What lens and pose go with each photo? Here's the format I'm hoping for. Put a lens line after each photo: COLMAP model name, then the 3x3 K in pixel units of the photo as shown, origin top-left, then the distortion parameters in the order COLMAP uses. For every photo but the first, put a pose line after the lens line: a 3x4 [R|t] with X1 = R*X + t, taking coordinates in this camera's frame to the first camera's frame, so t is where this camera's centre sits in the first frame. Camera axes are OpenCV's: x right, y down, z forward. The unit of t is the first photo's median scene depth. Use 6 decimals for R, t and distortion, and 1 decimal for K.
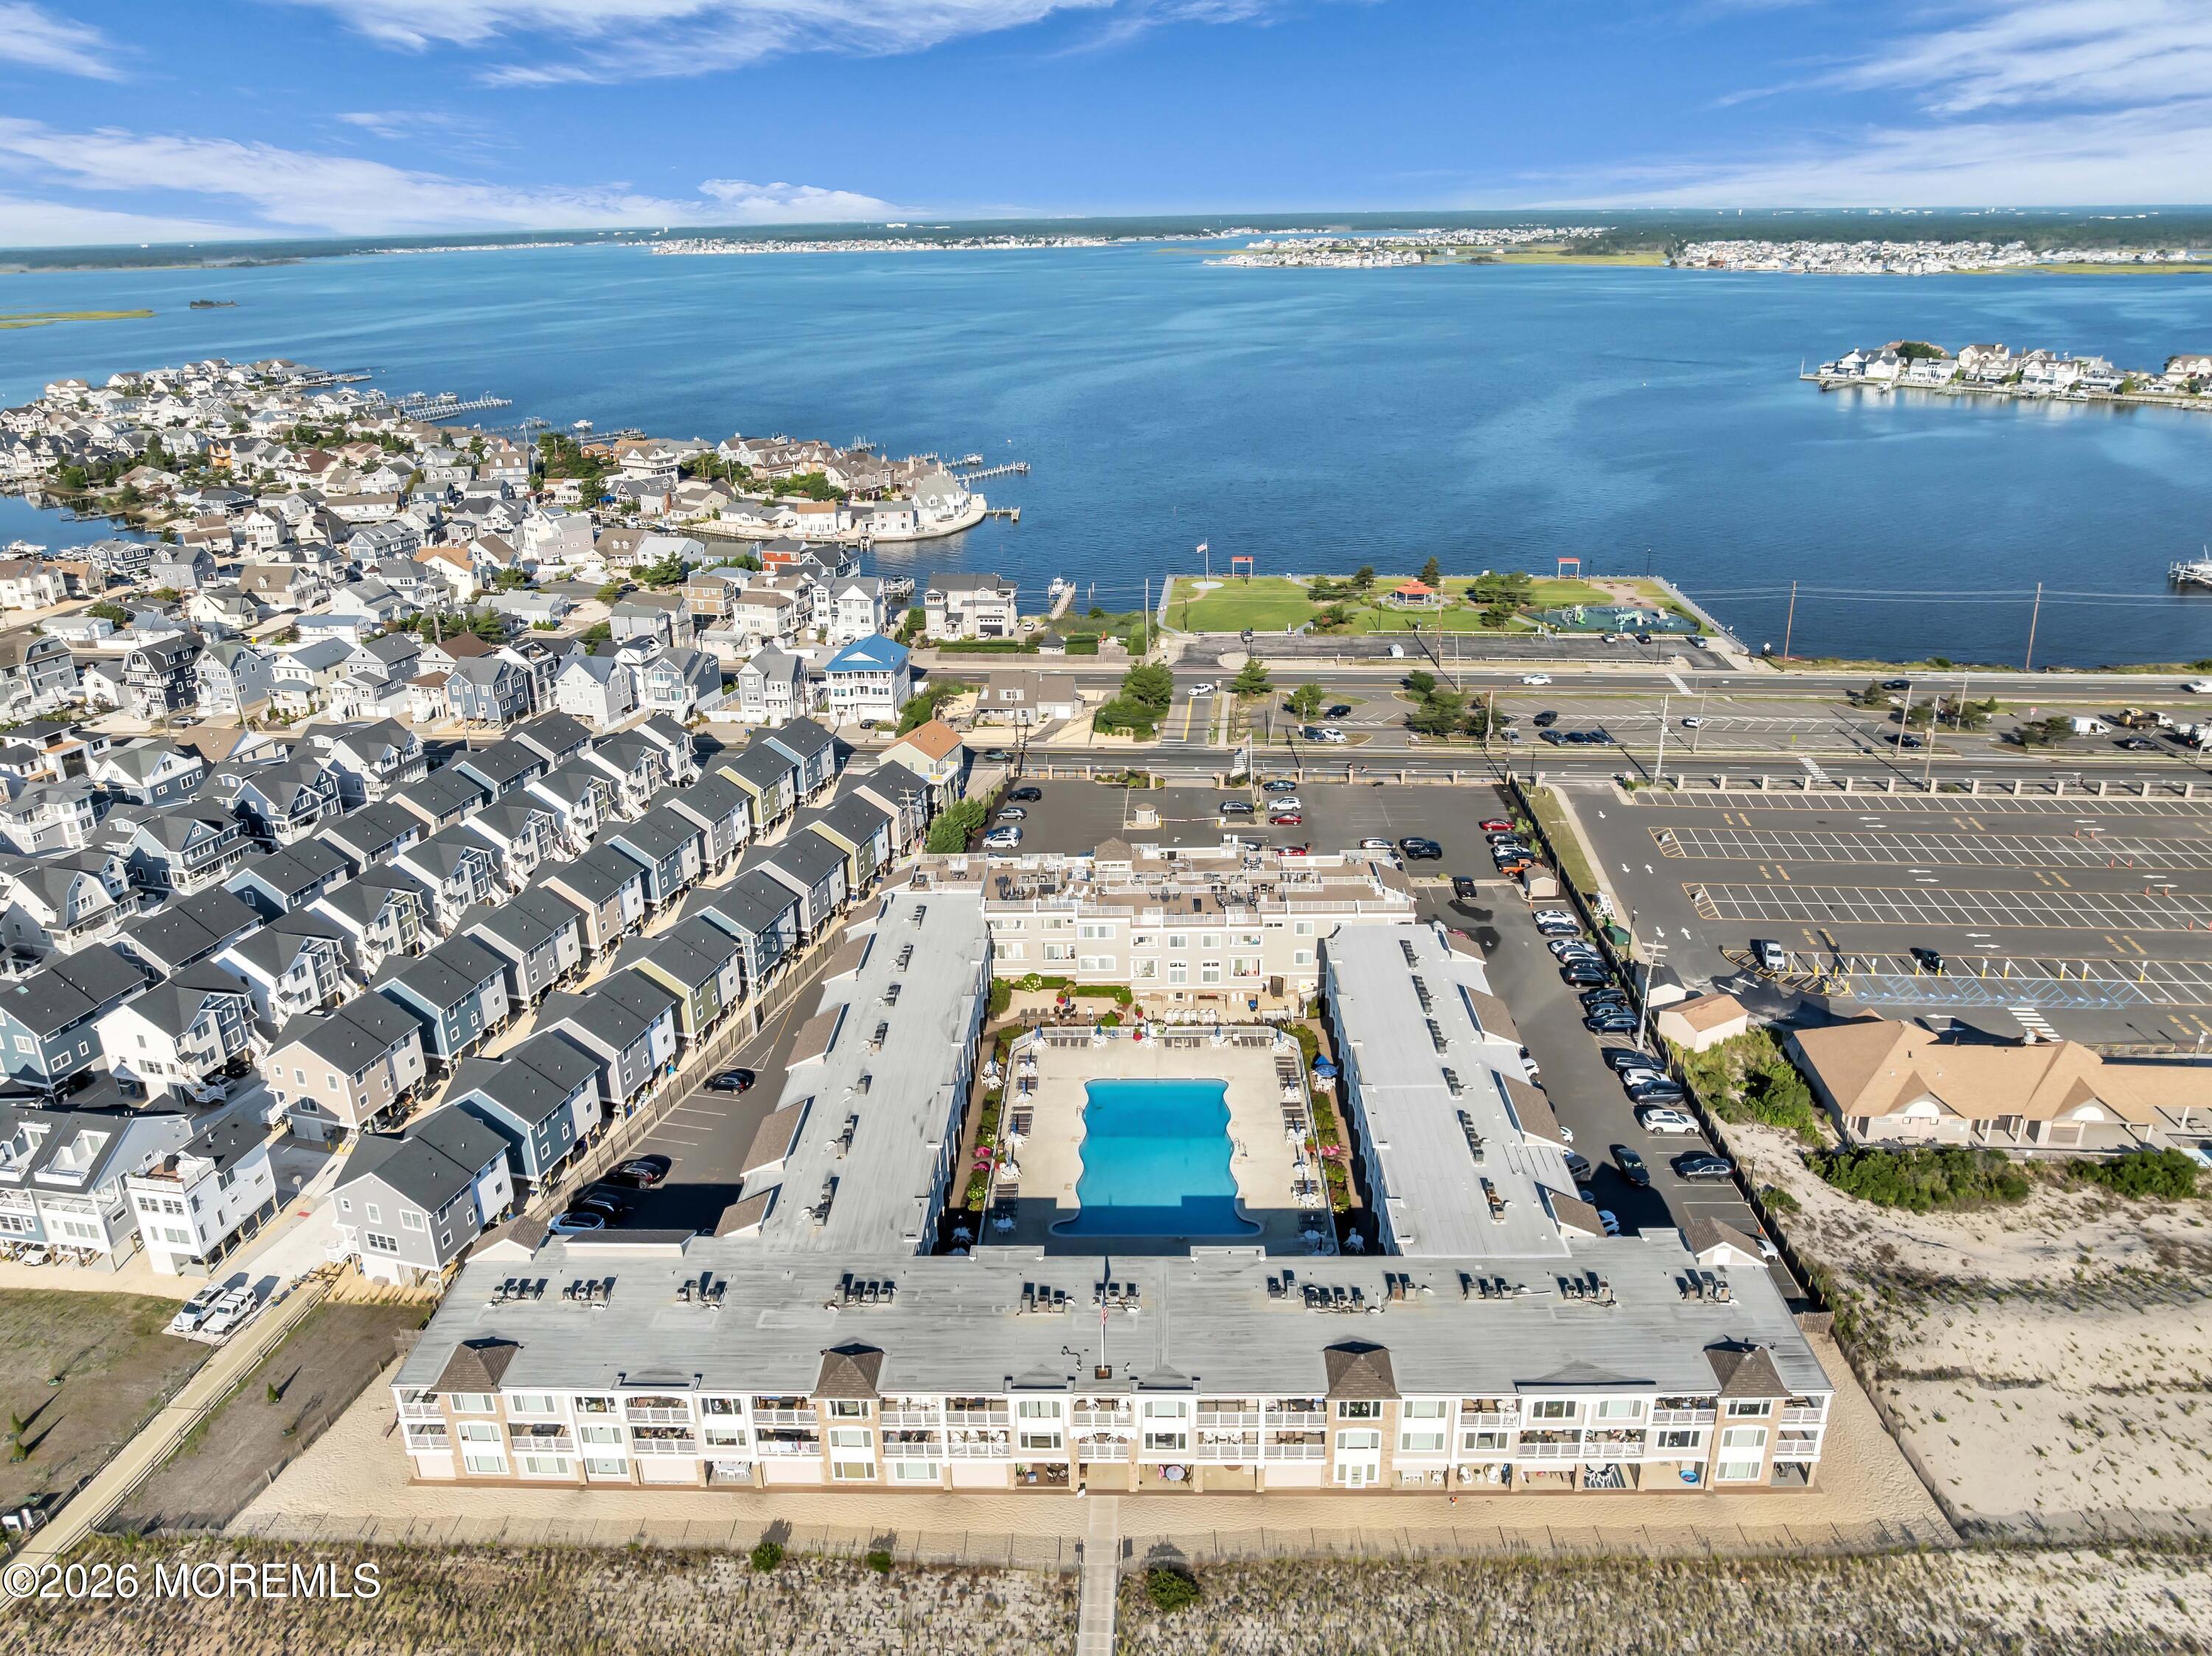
lens RADIAL K [[1555.6, 0, 1106.0], [0, 1555.6, 828.0], [0, 0, 1]] dist [-0.038762, -0.002843]
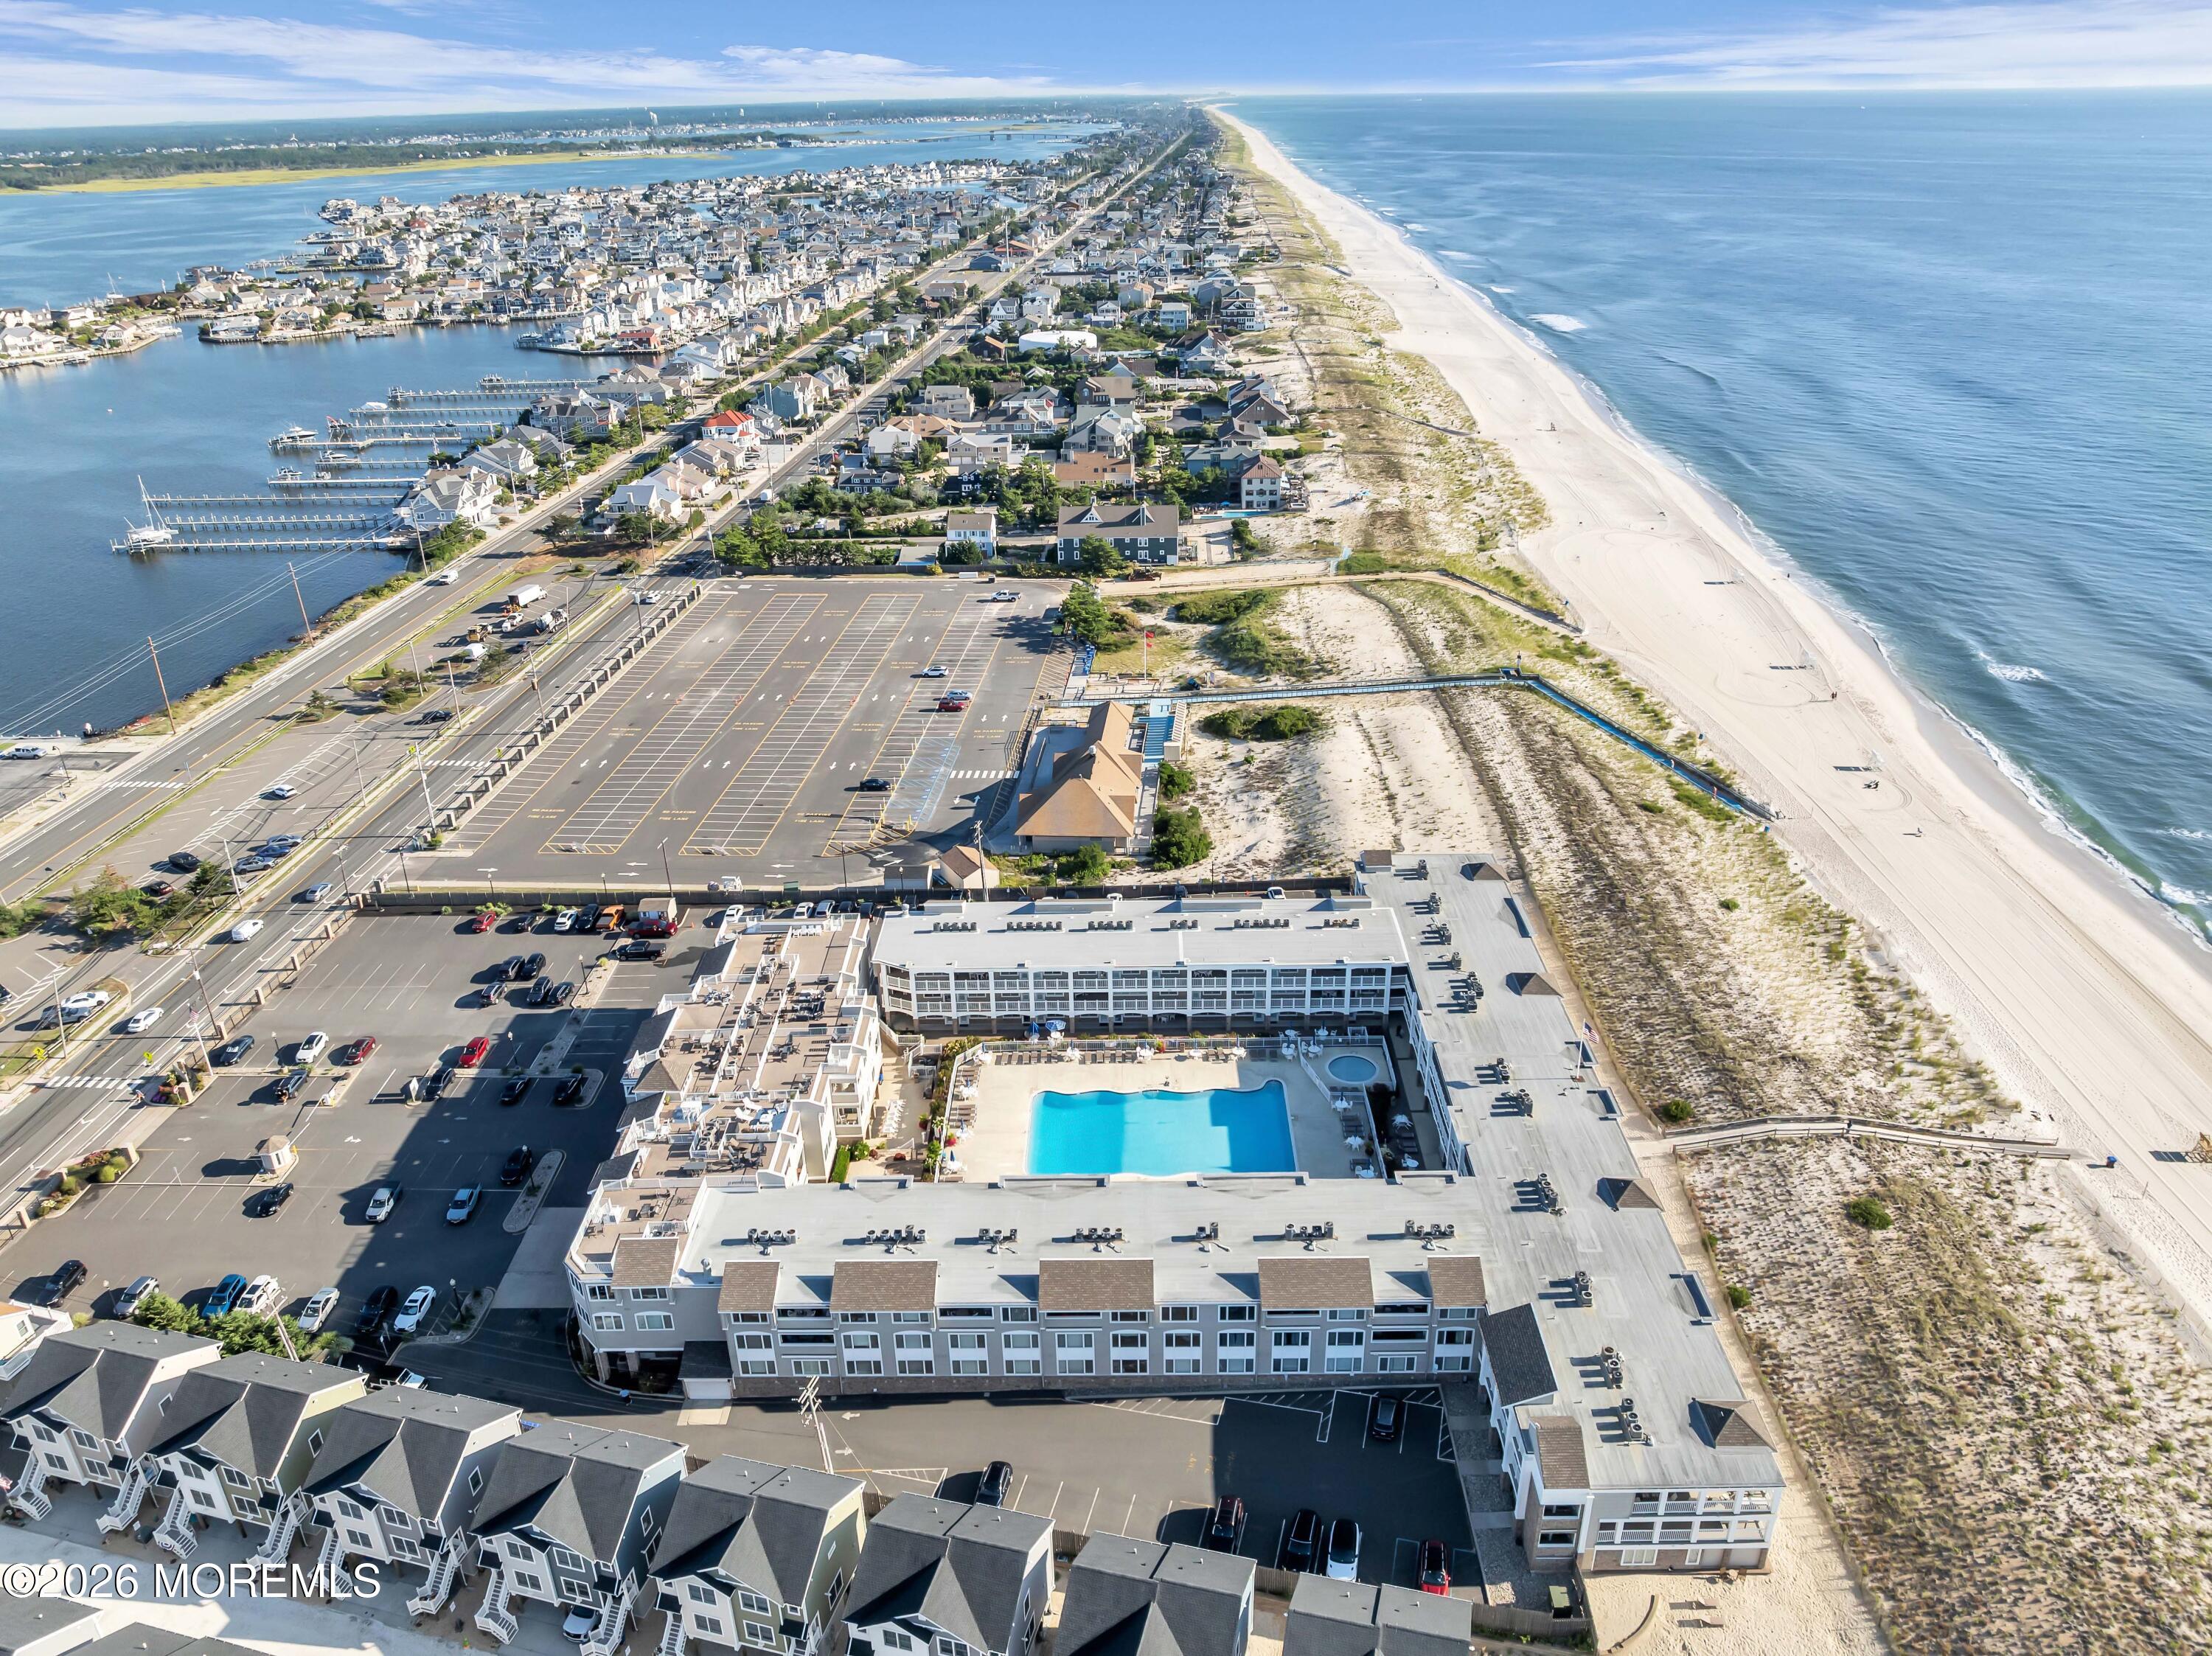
lens RADIAL K [[1555.6, 0, 1106.0], [0, 1555.6, 828.0], [0, 0, 1]] dist [-0.038762, -0.002843]
pose [[-0.018058, -0.407701, 0.912937, -0.968235], [0.384570, 0.840010, 0.382740, -0.443338], [-0.922919, 0.358000, 0.141620, 0.920258]]
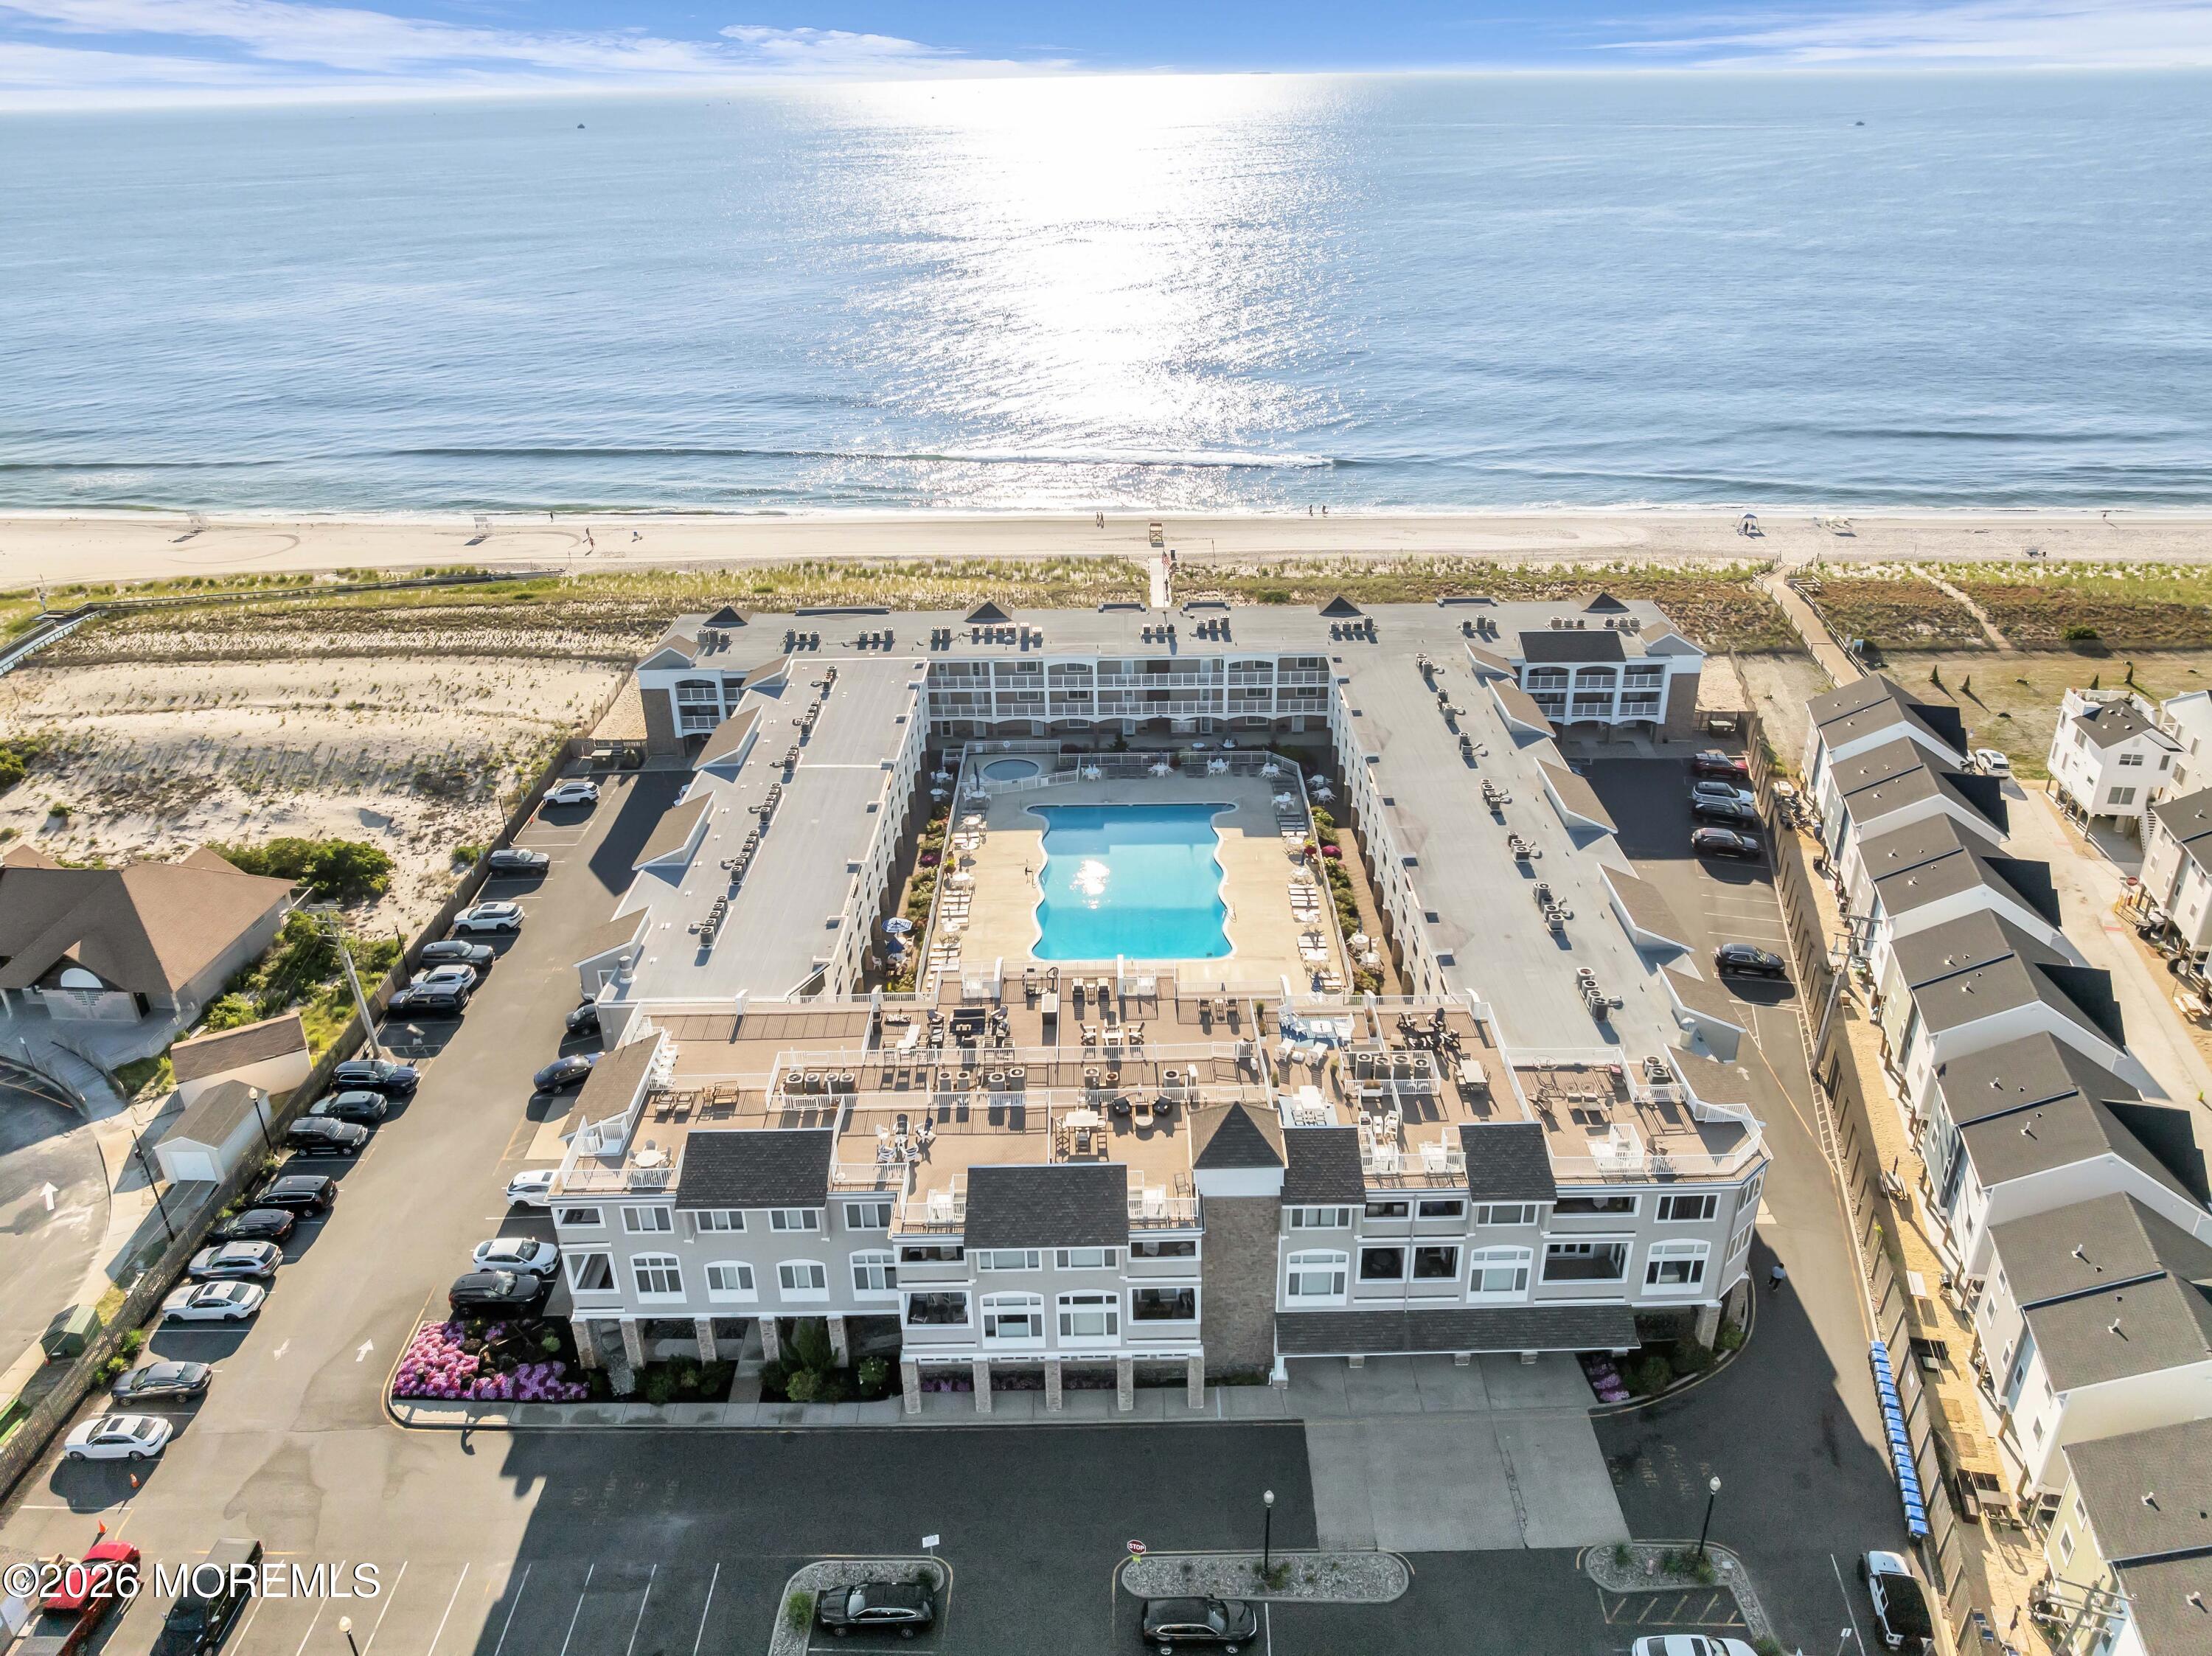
lens RADIAL K [[1555.6, 0, 1106.0], [0, 1555.6, 828.0], [0, 0, 1]] dist [-0.038762, -0.002843]
pose [[-0.998902, 0.046398, -0.006554, 0.058530], [0.026515, 0.675005, 0.737337, -0.487734], [0.038635, 0.736353, -0.675493, 1.761278]]
